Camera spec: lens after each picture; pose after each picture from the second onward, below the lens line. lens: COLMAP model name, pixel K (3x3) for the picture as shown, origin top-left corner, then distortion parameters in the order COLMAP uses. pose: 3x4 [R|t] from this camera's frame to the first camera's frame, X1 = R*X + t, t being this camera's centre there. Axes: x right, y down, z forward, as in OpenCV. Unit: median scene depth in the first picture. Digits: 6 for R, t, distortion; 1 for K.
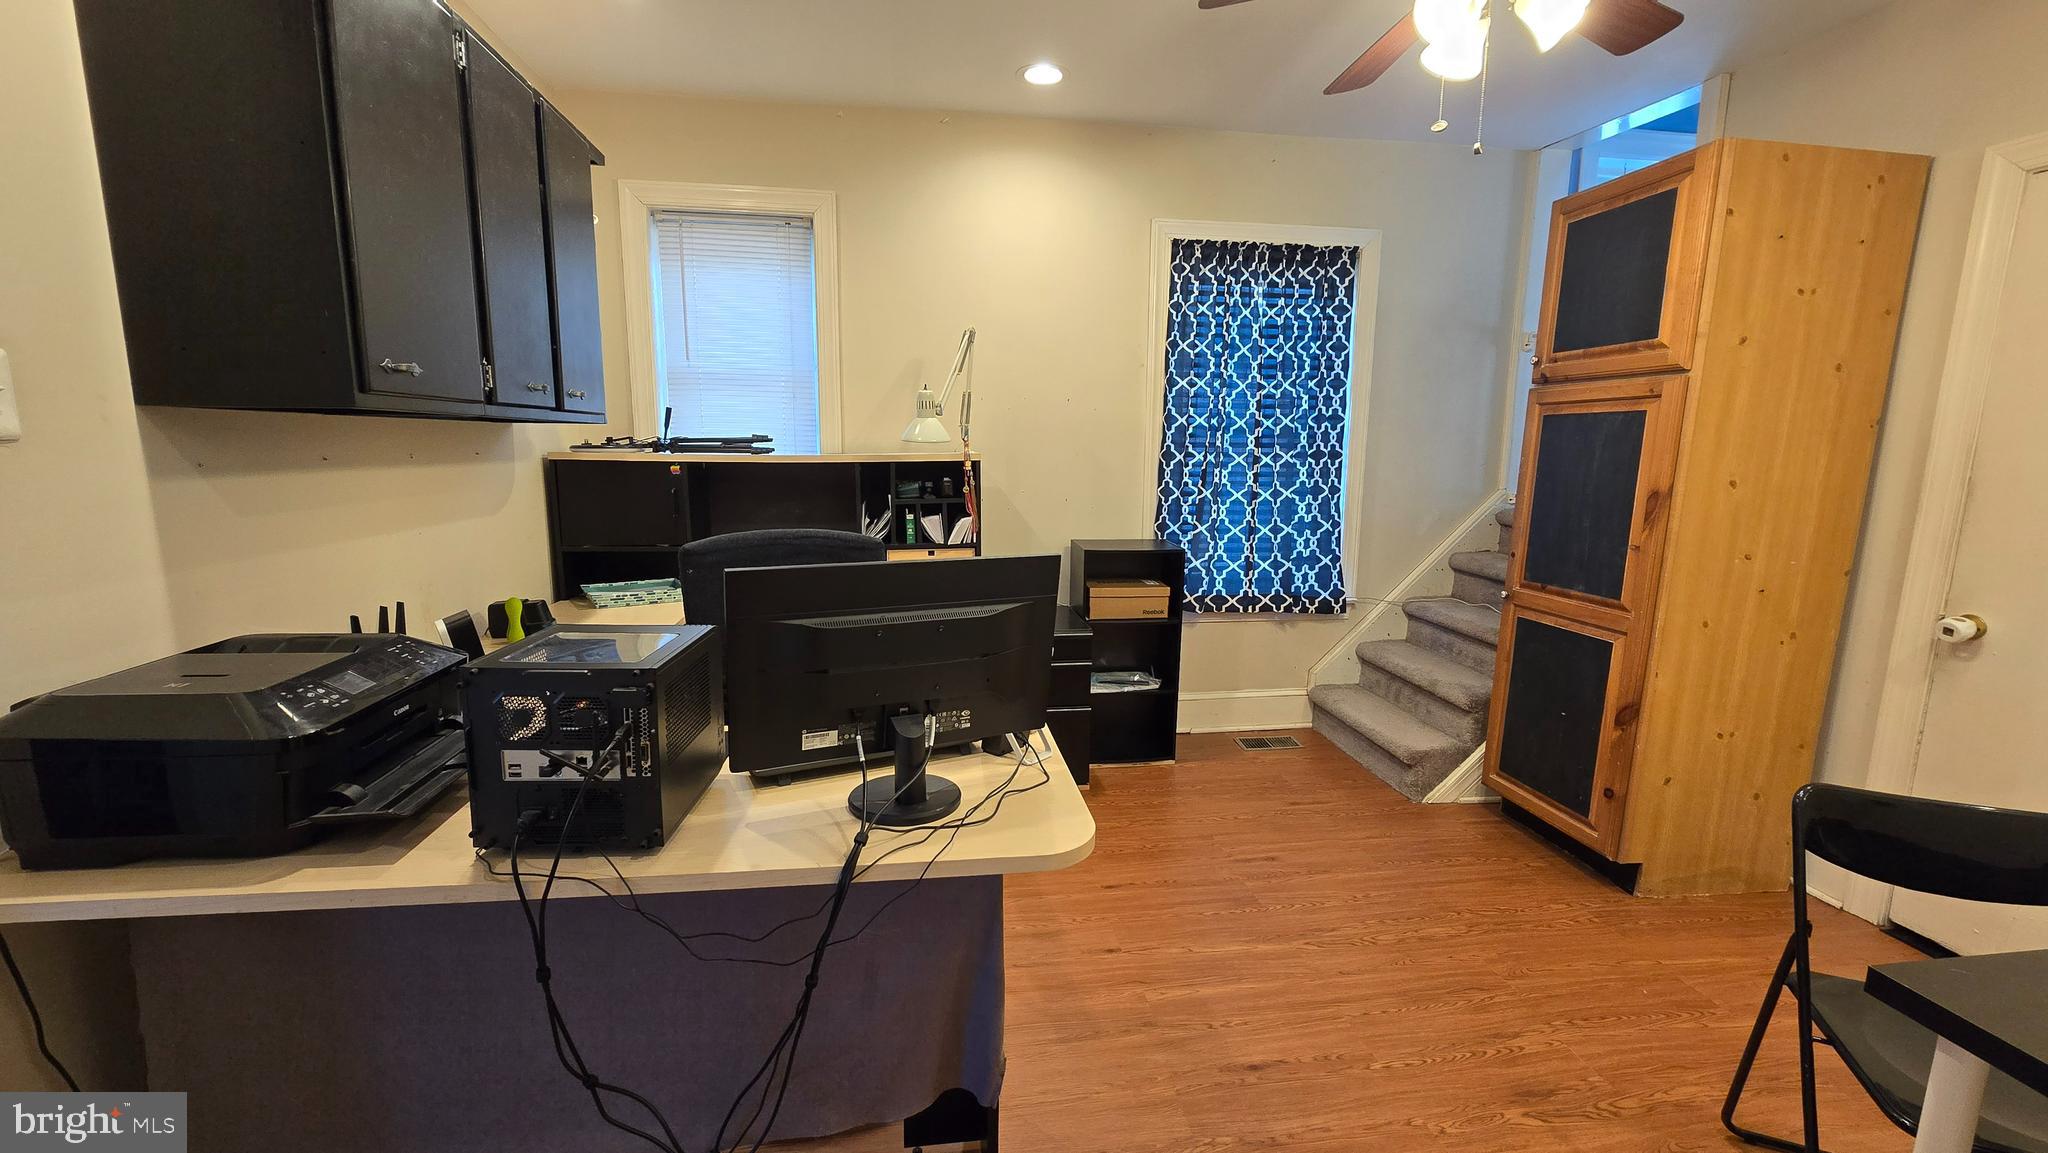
lens RADIAL K [[846.3, 0, 1024.0], [0, 846.3, 576.5], [0, 0, 1]] dist [-0.002395, -0.000024]
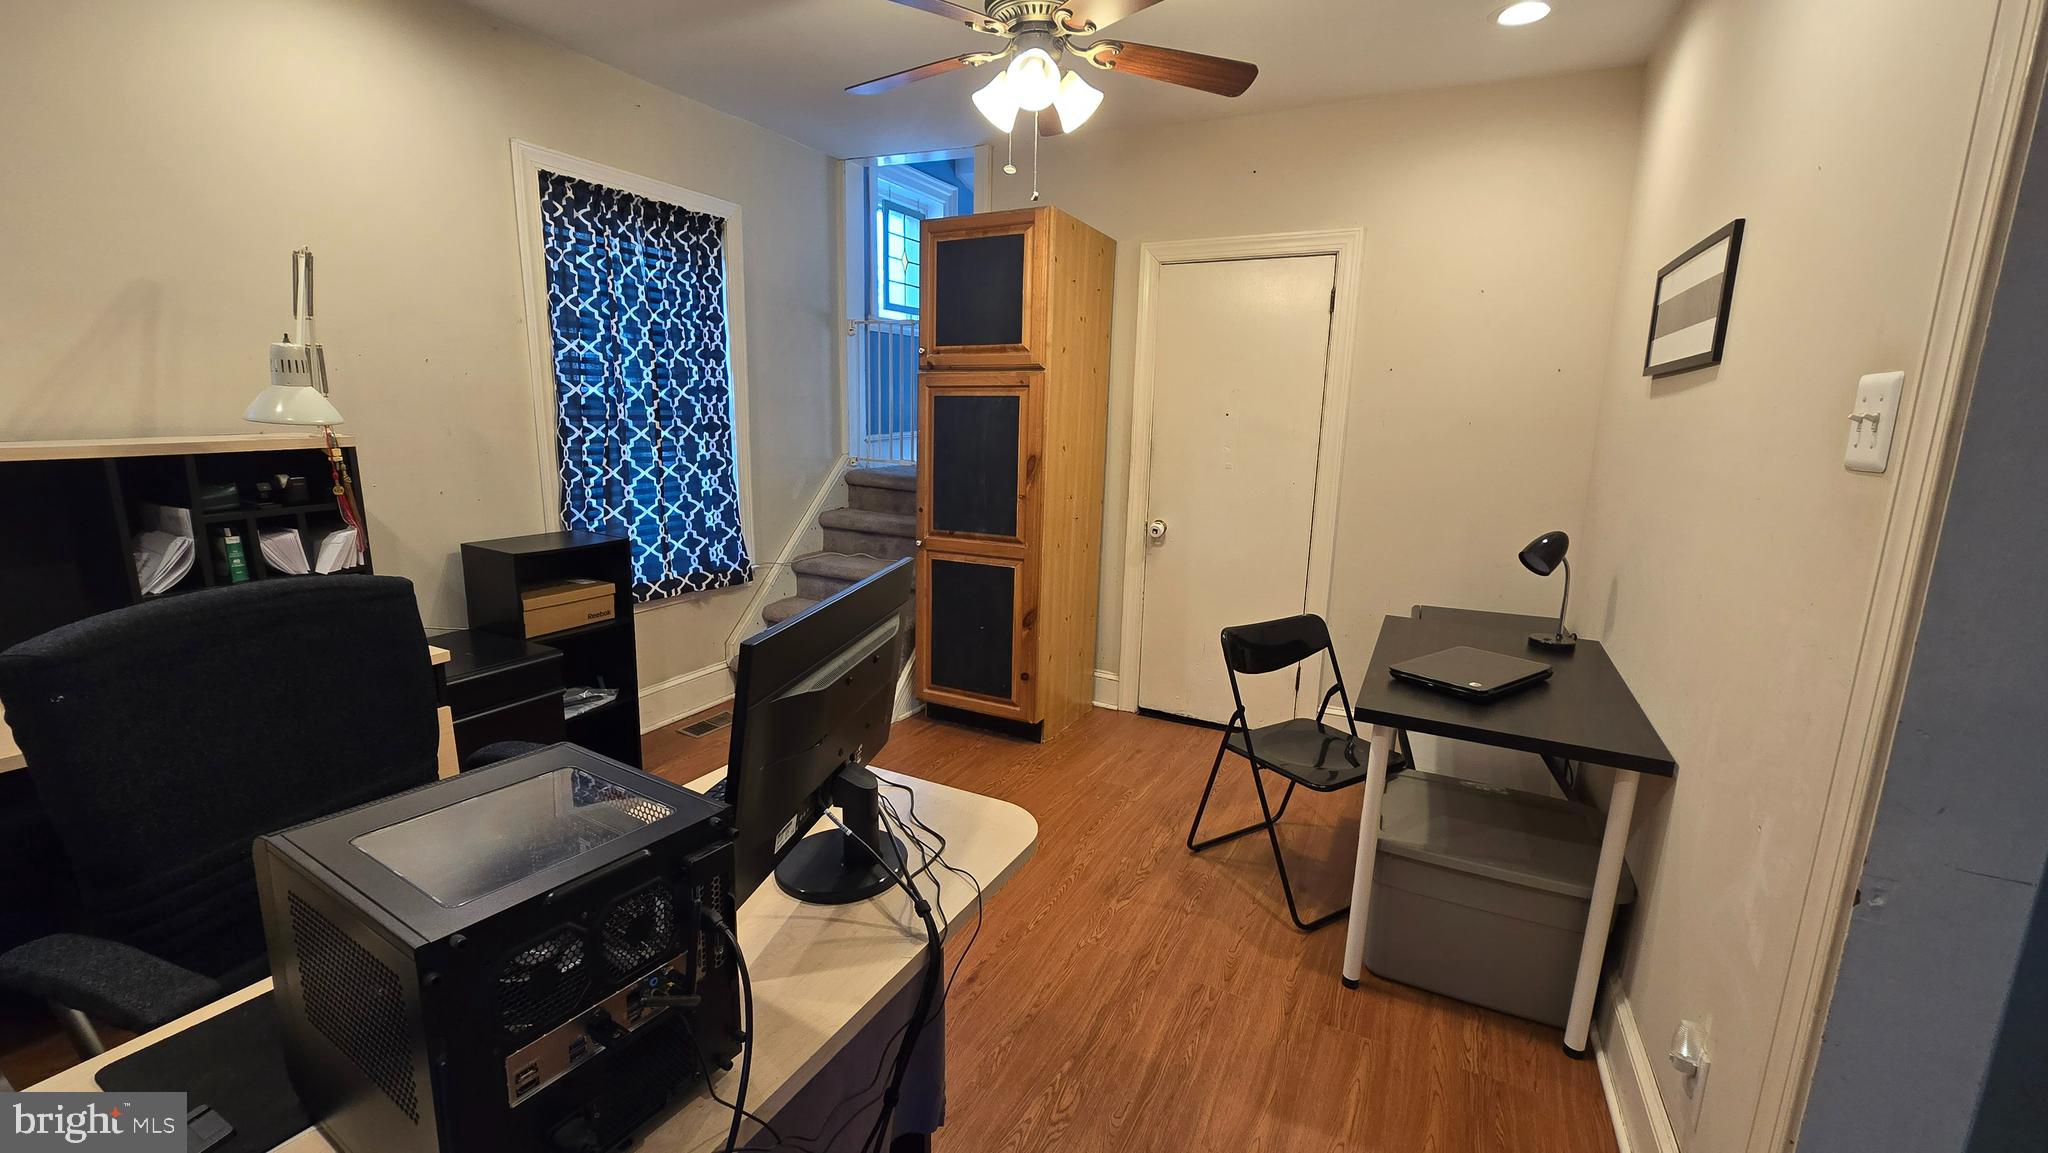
lens RADIAL K [[846.3, 0, 1024.0], [0, 846.3, 576.5], [0, 0, 1]] dist [-0.002395, -0.000024]
pose [[0.570751, -0.158310, 0.805718, -0.277936], [0.115945, 0.986945, 0.111785, -0.041132], [-0.812896, 0.029617, 0.581655, 0.138531]]
